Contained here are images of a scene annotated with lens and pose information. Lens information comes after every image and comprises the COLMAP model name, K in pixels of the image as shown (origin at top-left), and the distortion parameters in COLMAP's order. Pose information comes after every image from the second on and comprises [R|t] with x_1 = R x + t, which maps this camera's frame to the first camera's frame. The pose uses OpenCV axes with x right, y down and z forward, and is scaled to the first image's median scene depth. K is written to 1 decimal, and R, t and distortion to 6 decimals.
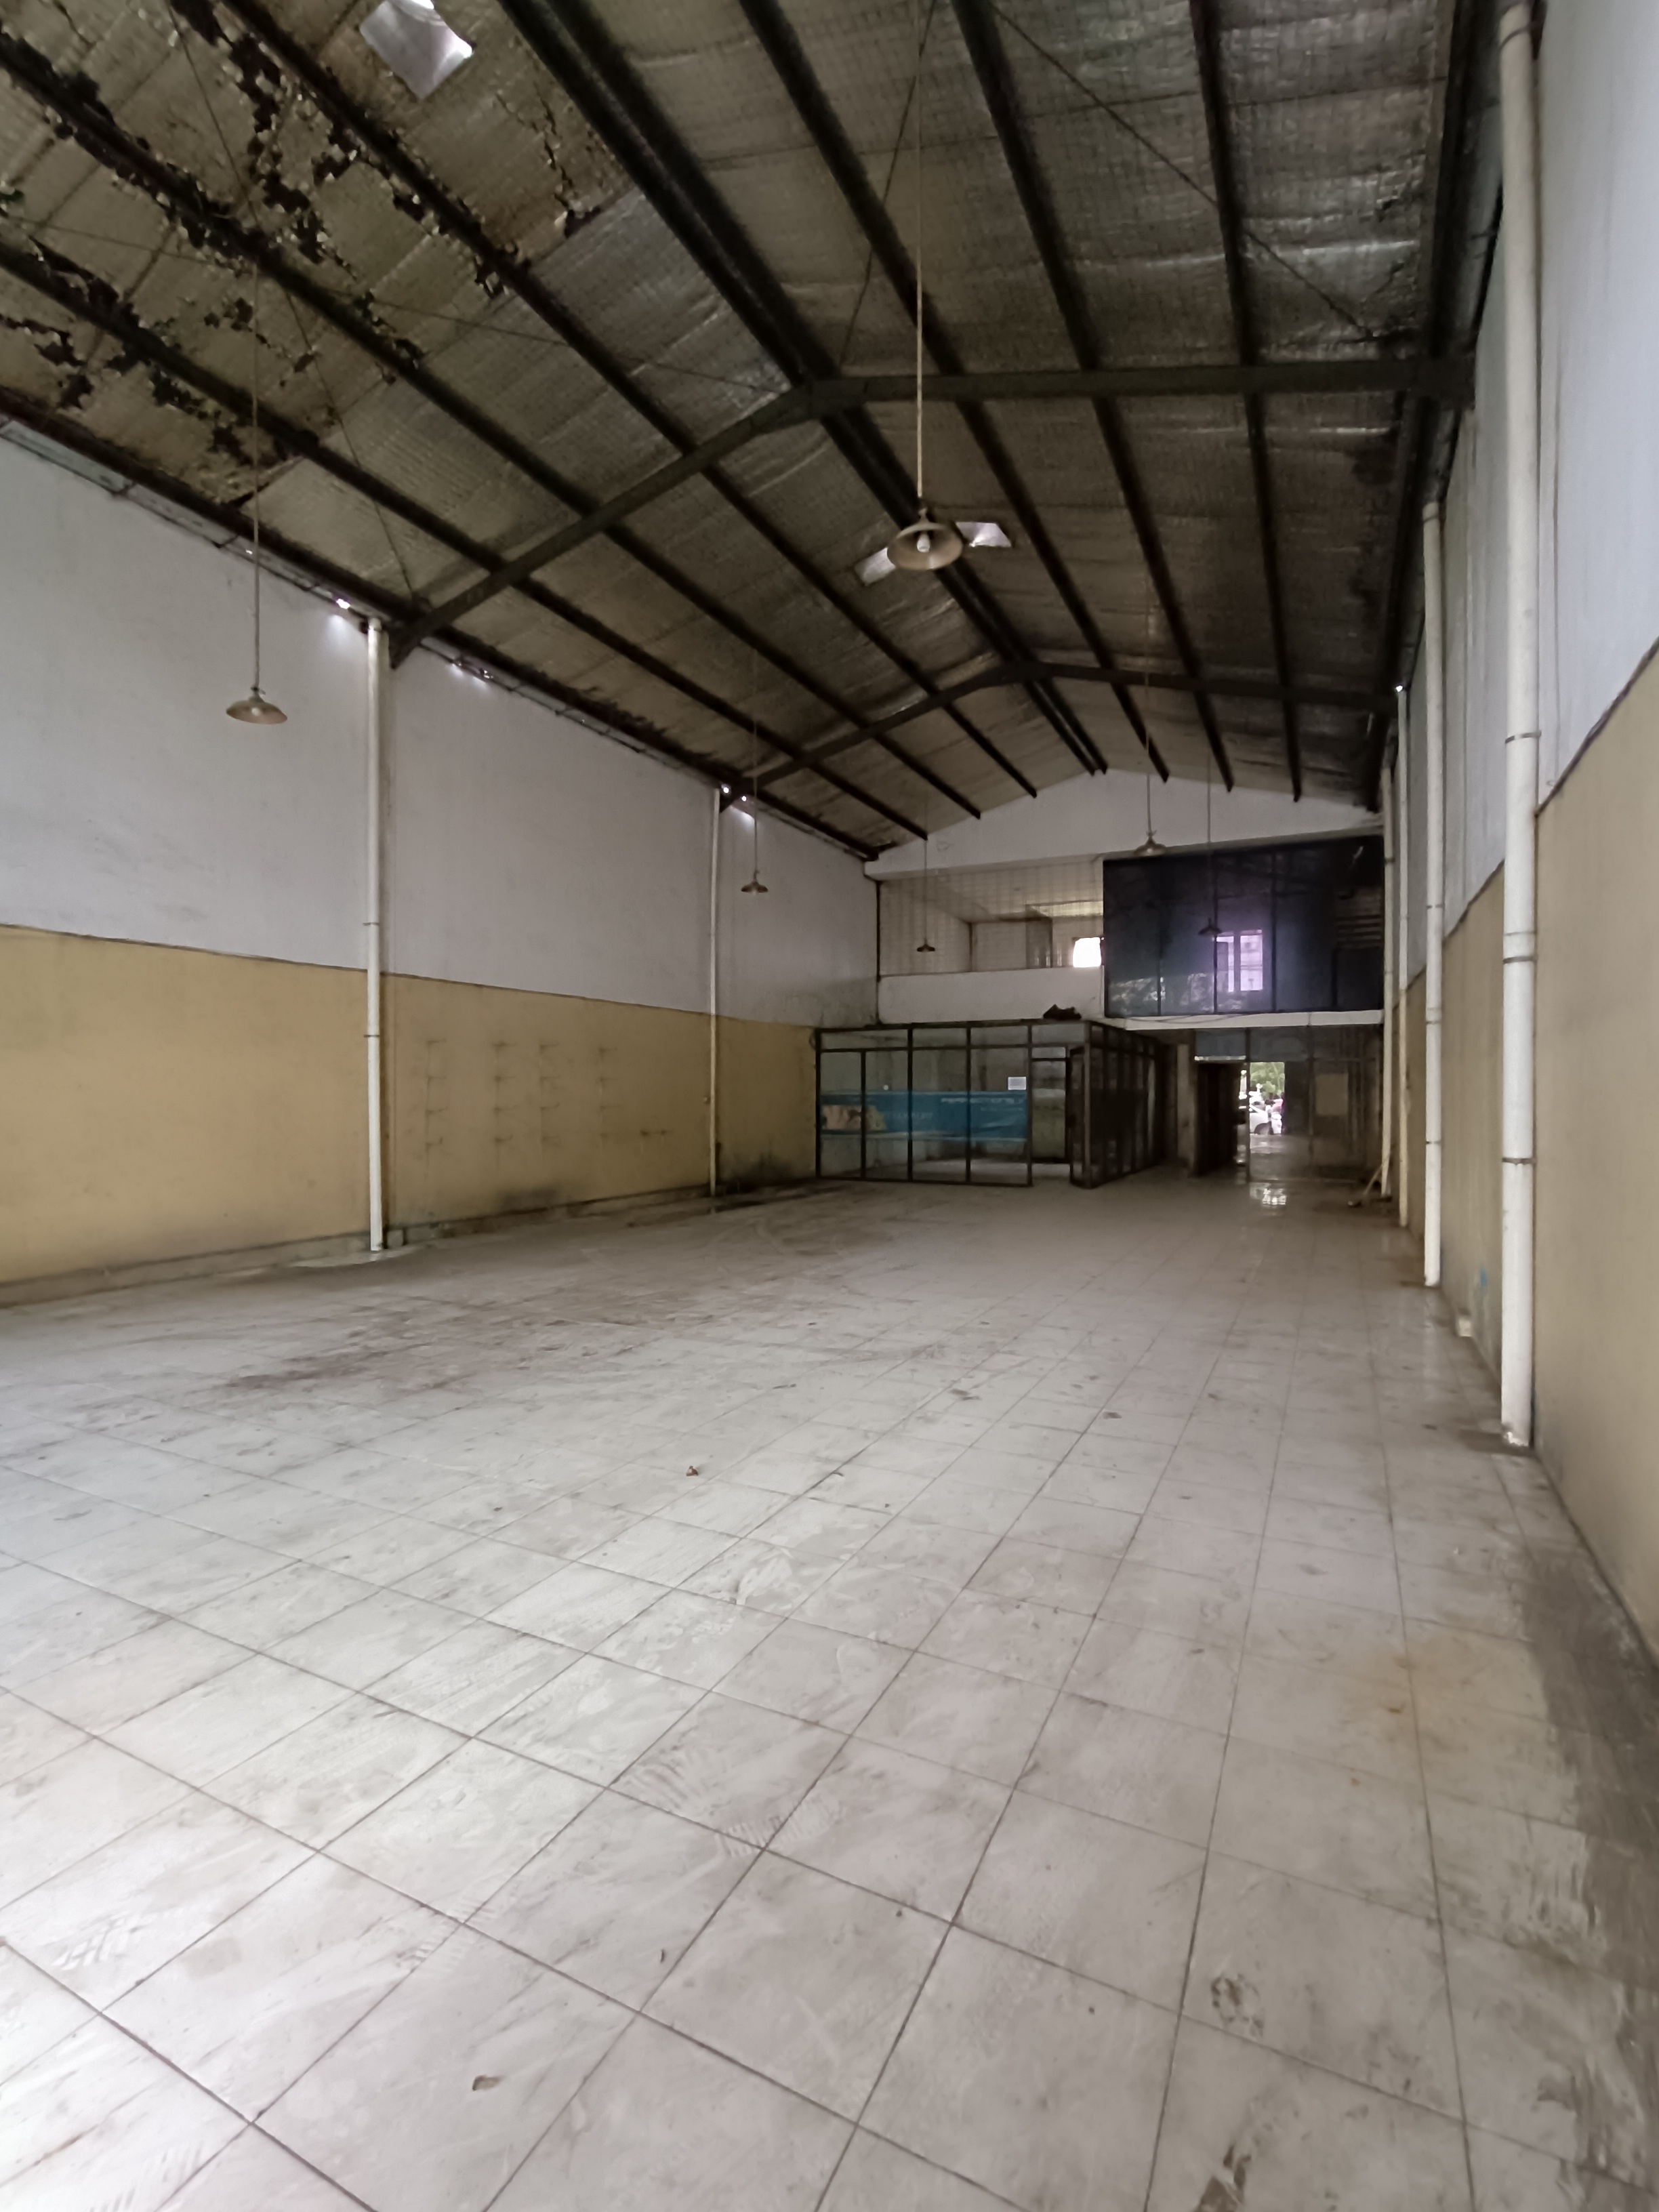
lens RADIAL K [[1003.6, 0, 835.9], [0, 1003.6, 1102.0], [0, 0, 1]] dist [-0.021939, 0.016696]
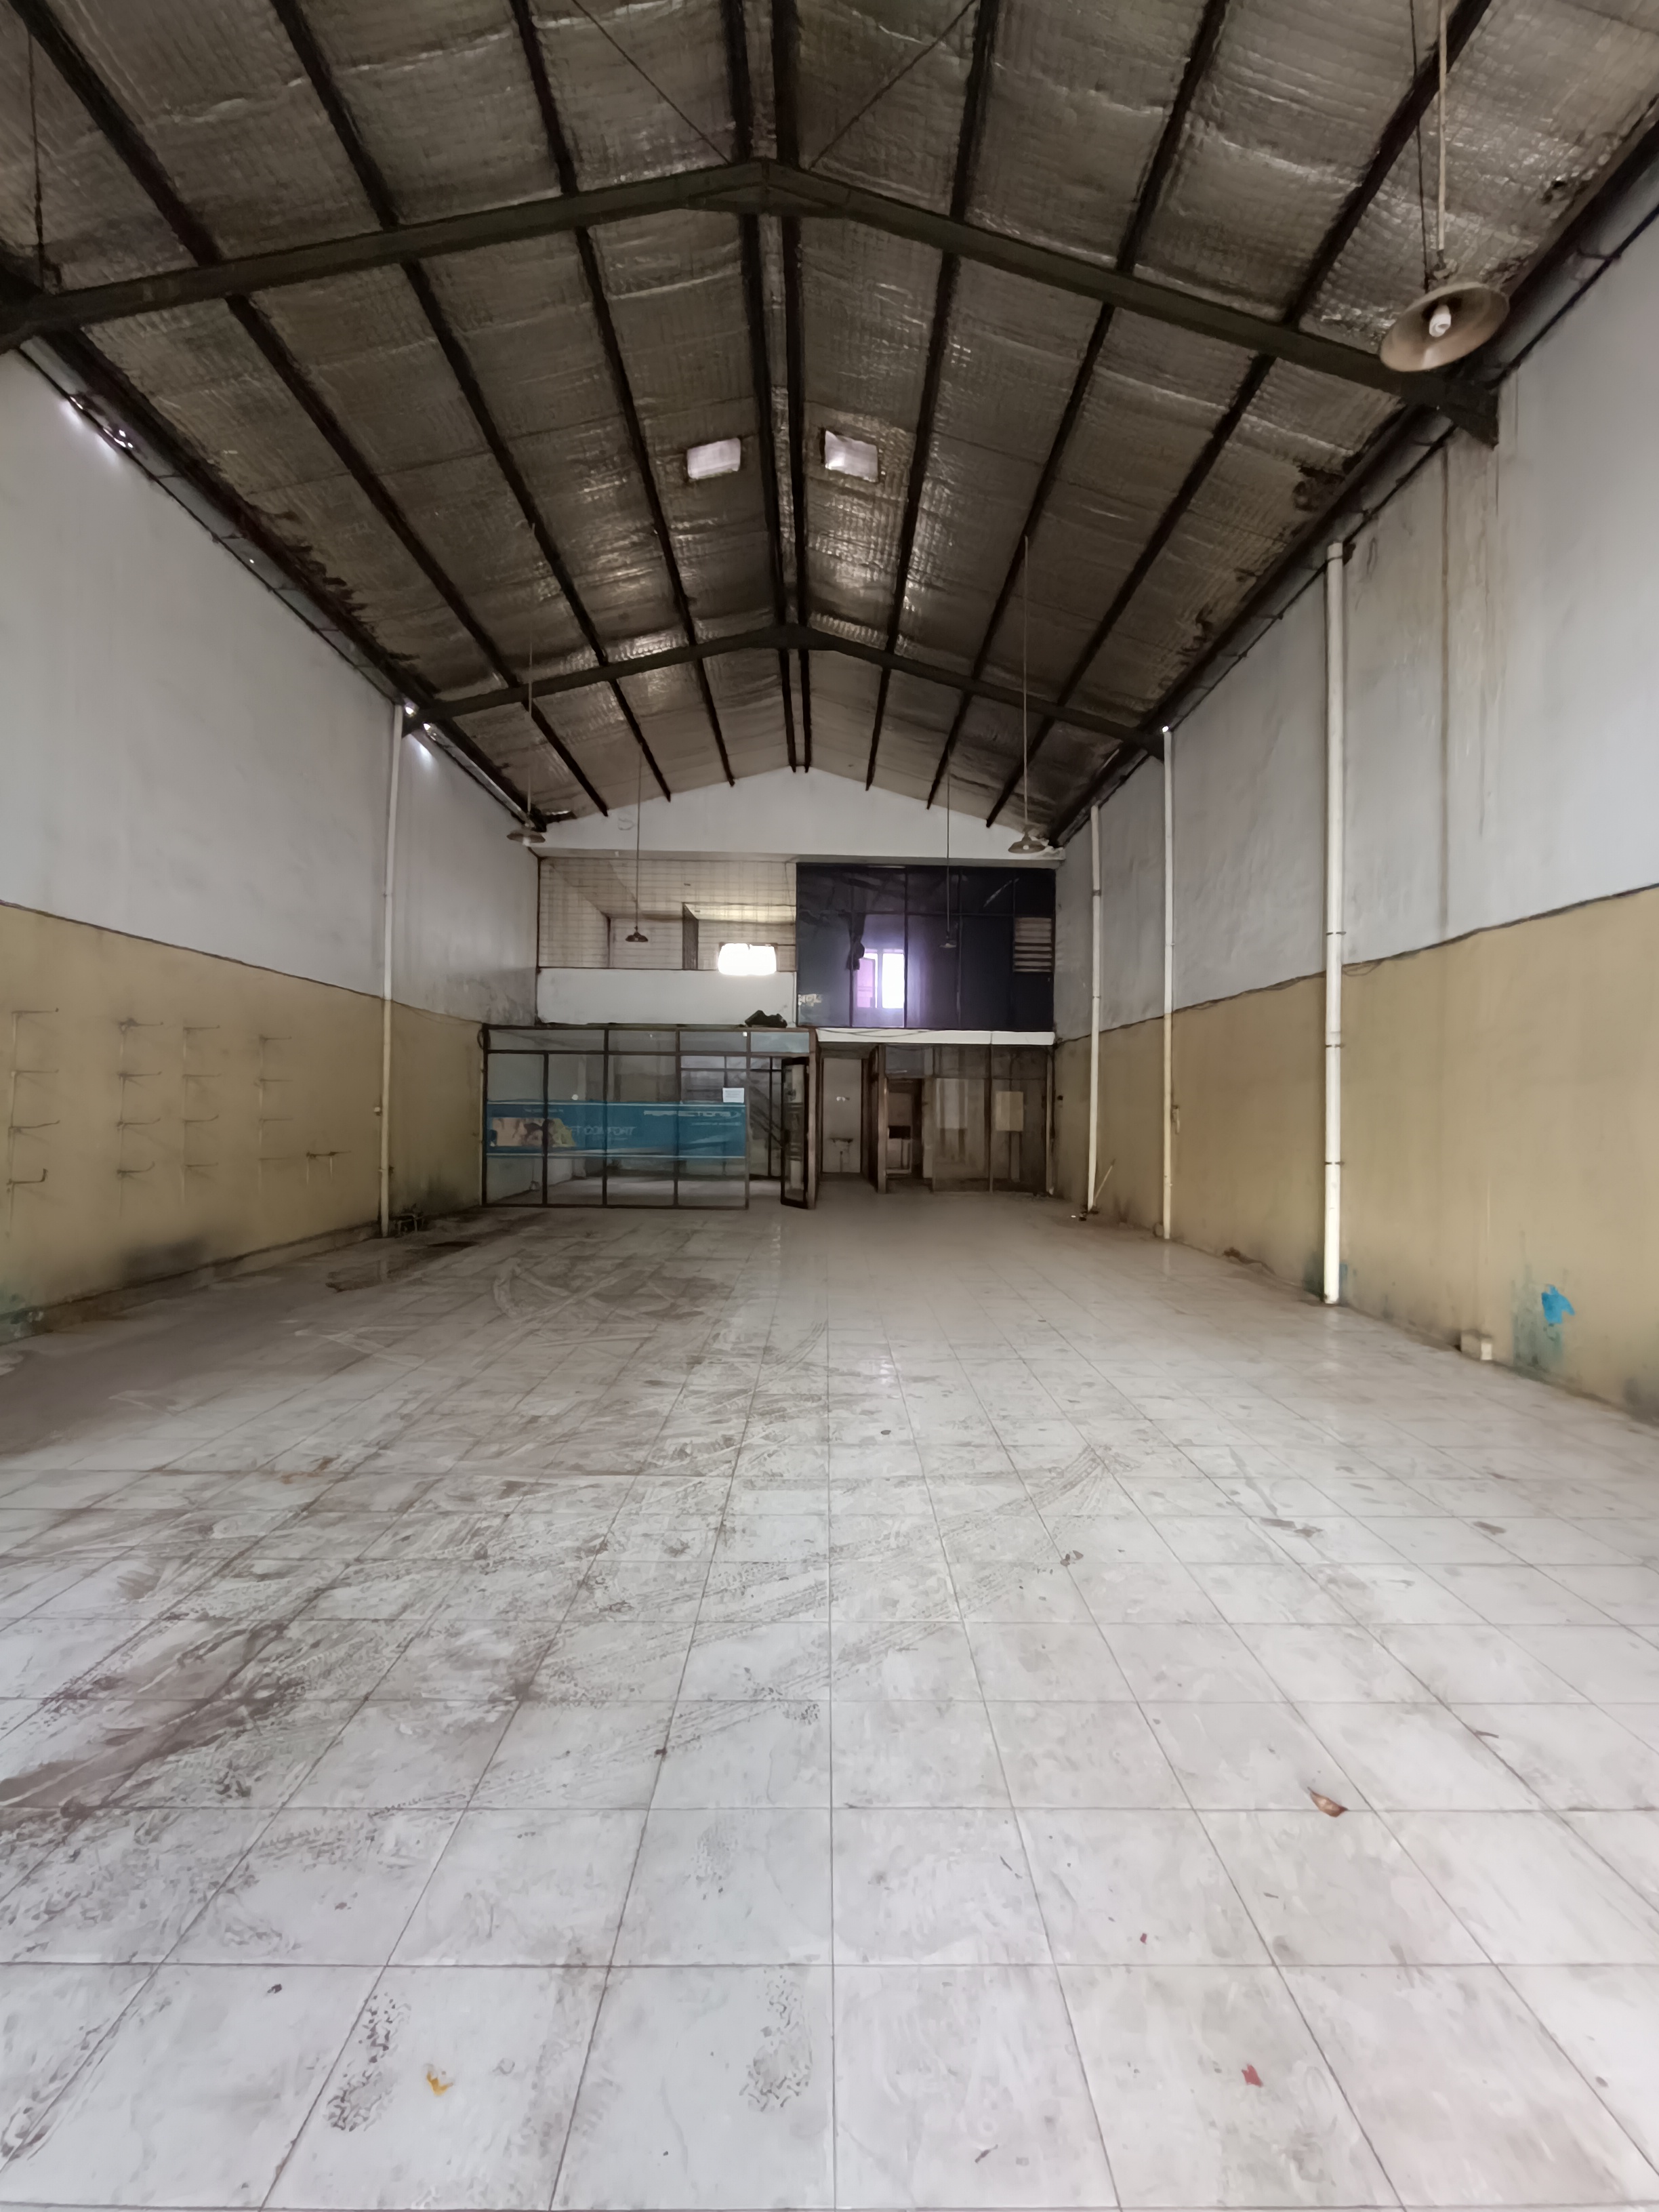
lens RADIAL K [[999.1, 0, 836.0], [0, 999.1, 1102.1], [0, 0, 1]] dist [-0.000973, 0.001054]
pose [[0.887743, 0.014080, 0.460124, -0.240927], [-0.009527, 0.999880, -0.012217, -0.003059], [-0.460241, 0.006462, 0.887770, 0.237117]]
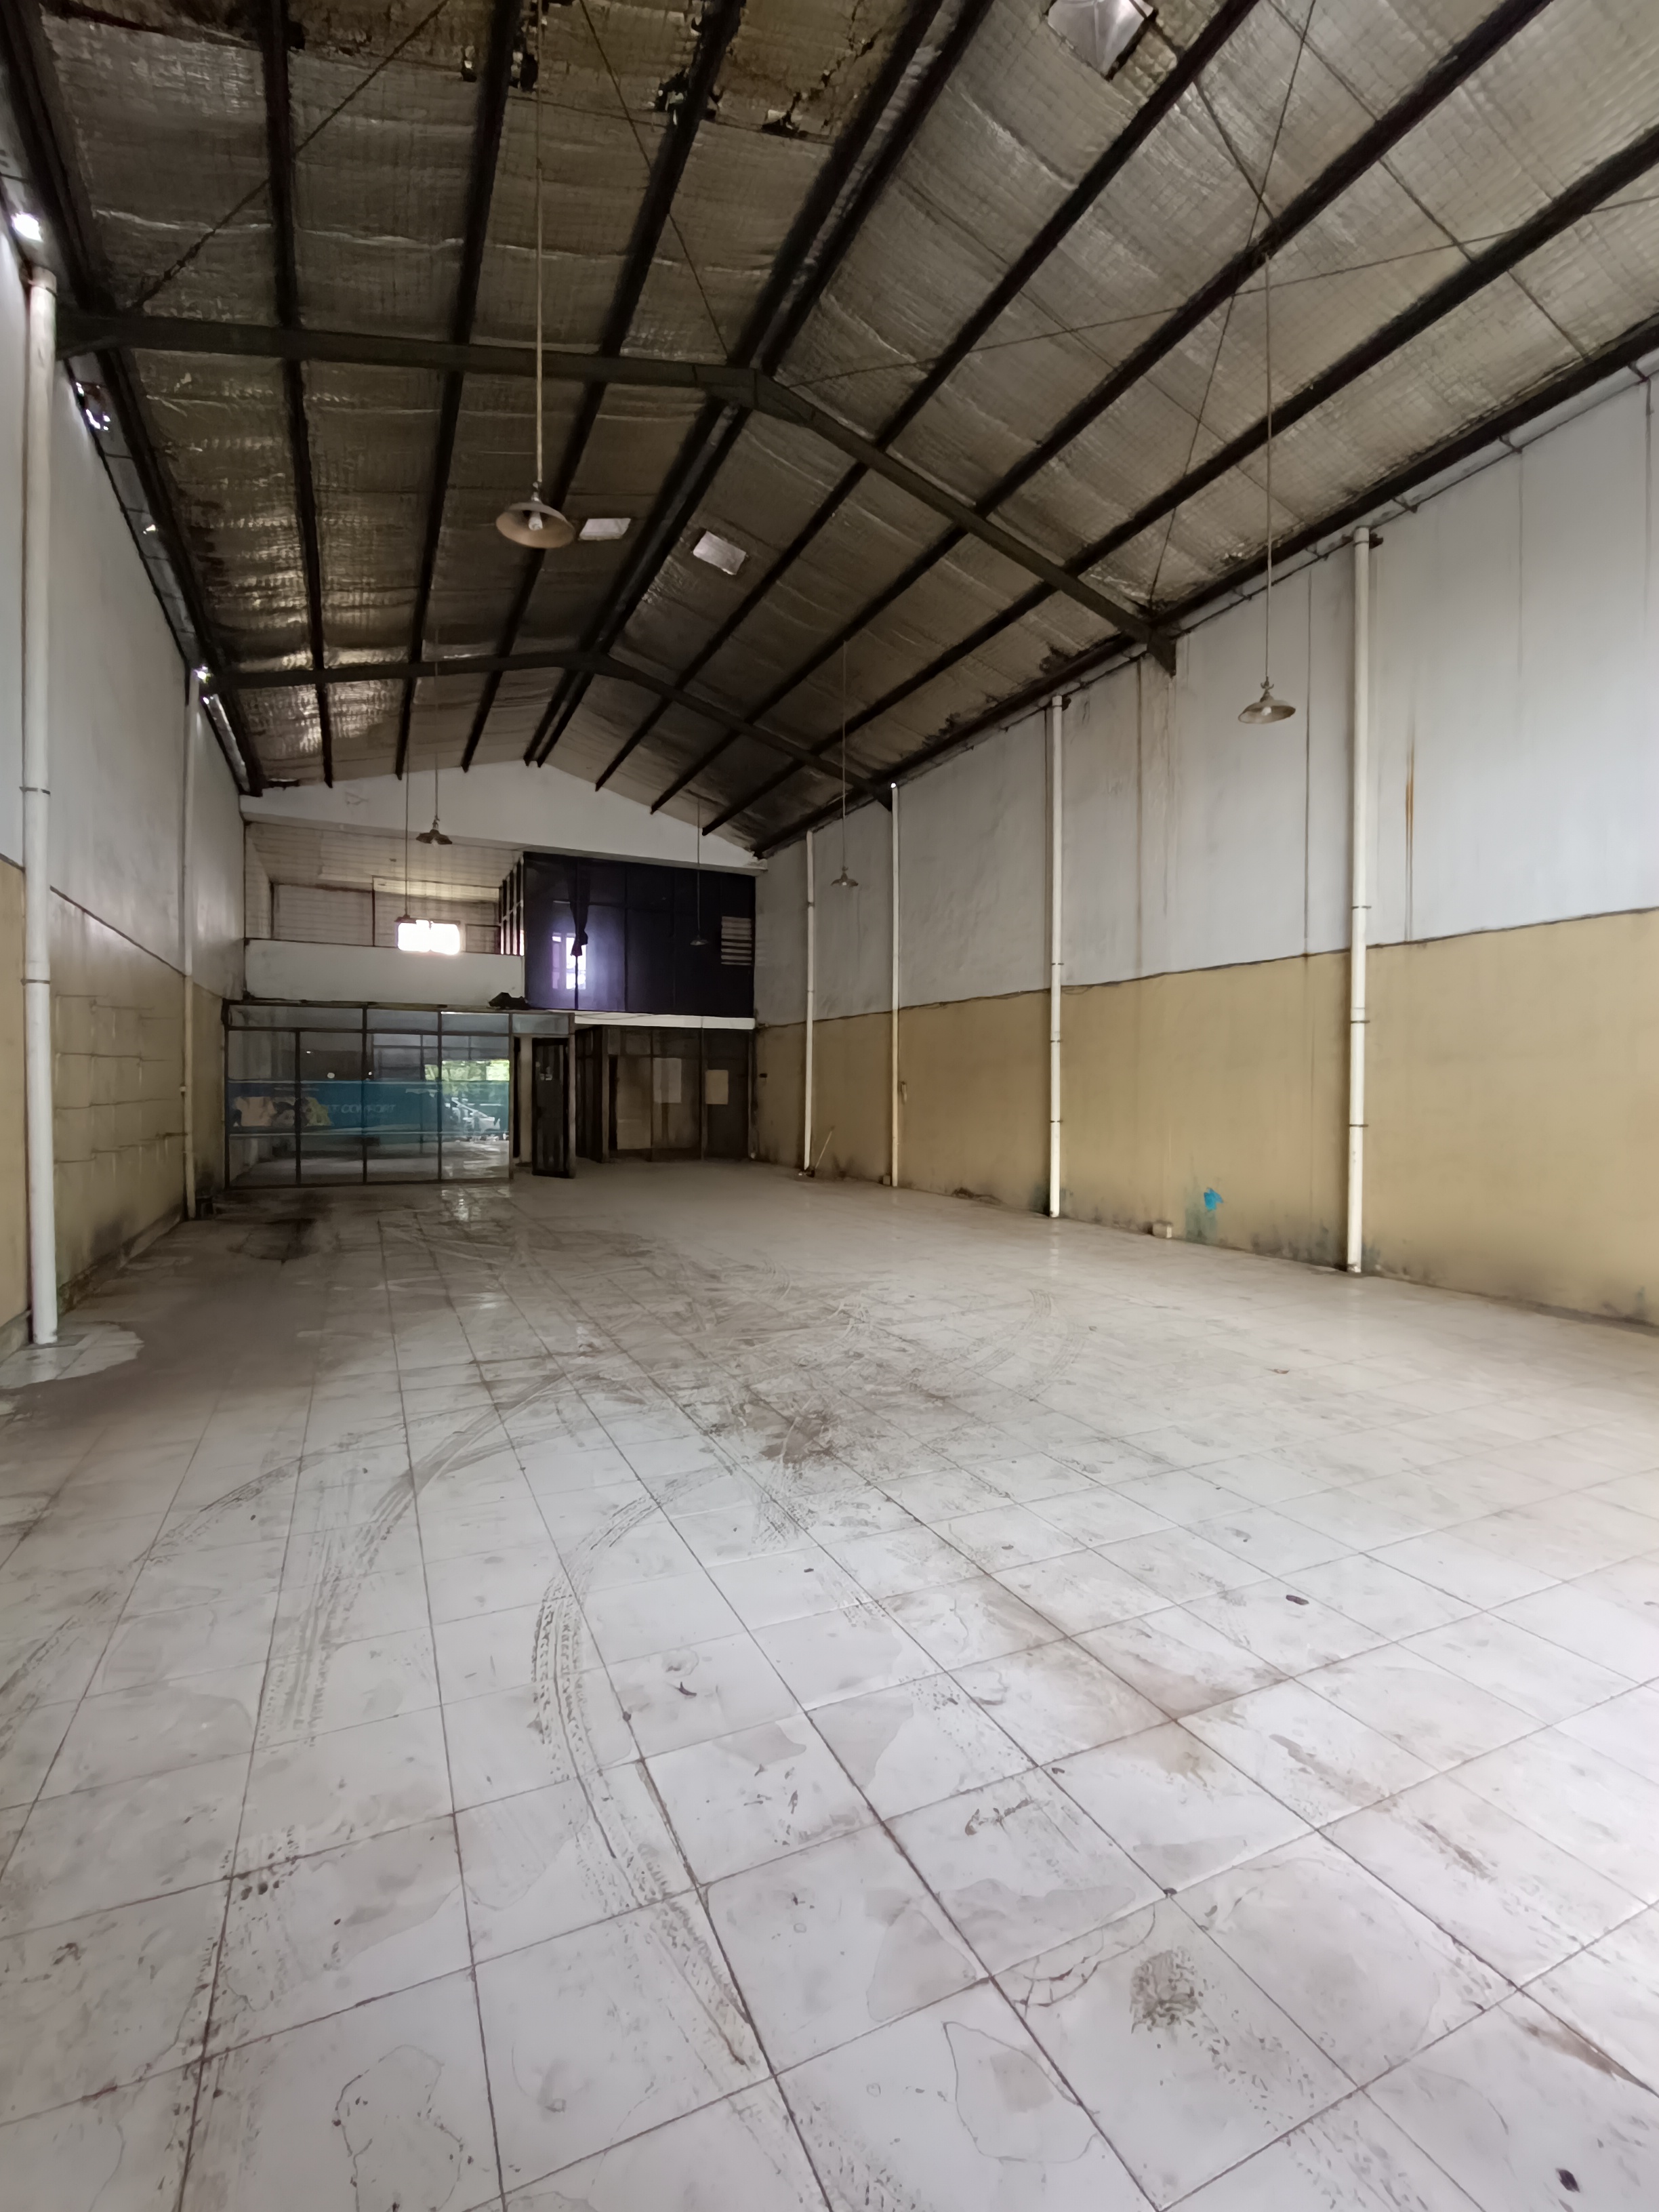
lens RADIAL K [[1003.6, 0, 835.9], [0, 1003.6, 1102.0], [0, 0, 1]] dist [-0.021939, 0.016696]
pose [[0.615811, -0.006206, 0.787870, -0.586699], [-0.001867, 0.999955, 0.009336, -0.001323], [-0.787892, -0.007220, 0.615771, 0.242759]]
